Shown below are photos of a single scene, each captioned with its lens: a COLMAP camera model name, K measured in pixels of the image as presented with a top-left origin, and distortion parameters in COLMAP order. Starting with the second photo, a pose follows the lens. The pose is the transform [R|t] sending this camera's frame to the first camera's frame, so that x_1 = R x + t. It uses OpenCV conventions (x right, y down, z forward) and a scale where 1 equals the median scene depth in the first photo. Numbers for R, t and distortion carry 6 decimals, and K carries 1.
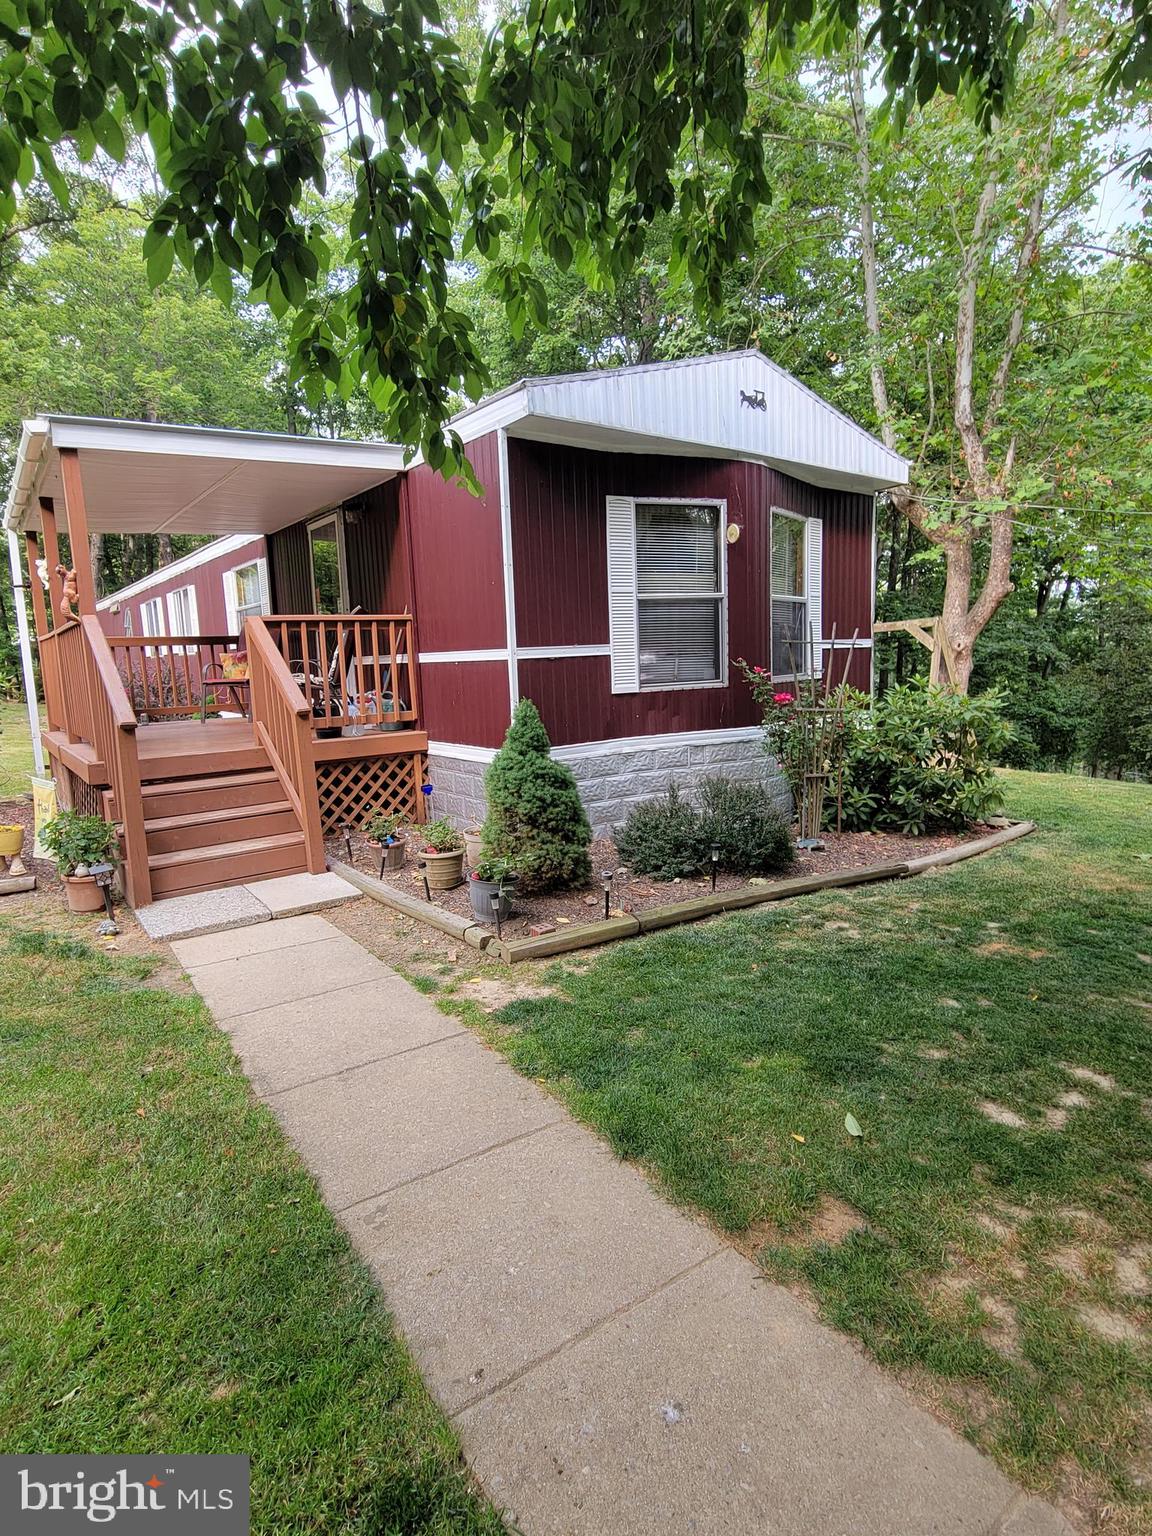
lens RADIAL K [[816.3, 0, 569.8], [0, 816.3, 758.6], [0, 0, 1]] dist [0.001887, 0.000183]
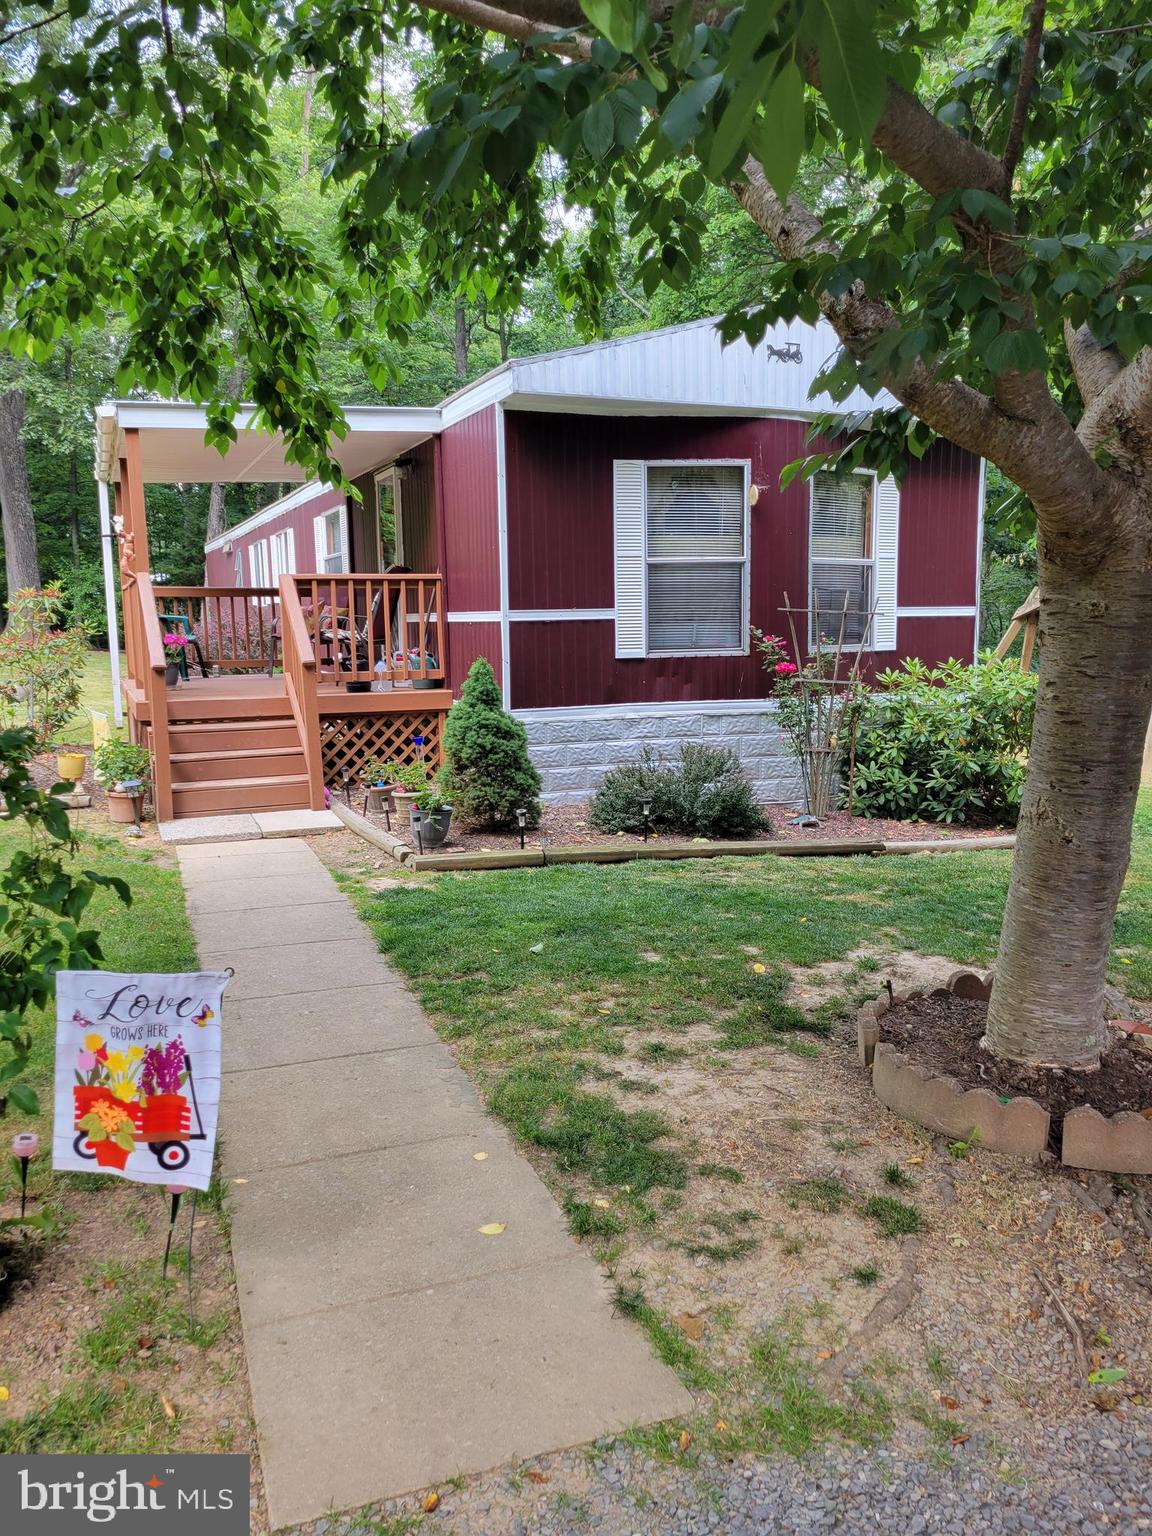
lens RADIAL K [[1146.5, 0, 576.0], [0, 1146.5, 768.0], [0, 0, 1]] dist [0.061615, -0.057334]
pose [[0.971691, 0.054417, -0.229902, 0.323056], [-0.052079, 0.998511, 0.016230, 0.033353], [0.230442, -0.003798, 0.973079, -0.364404]]
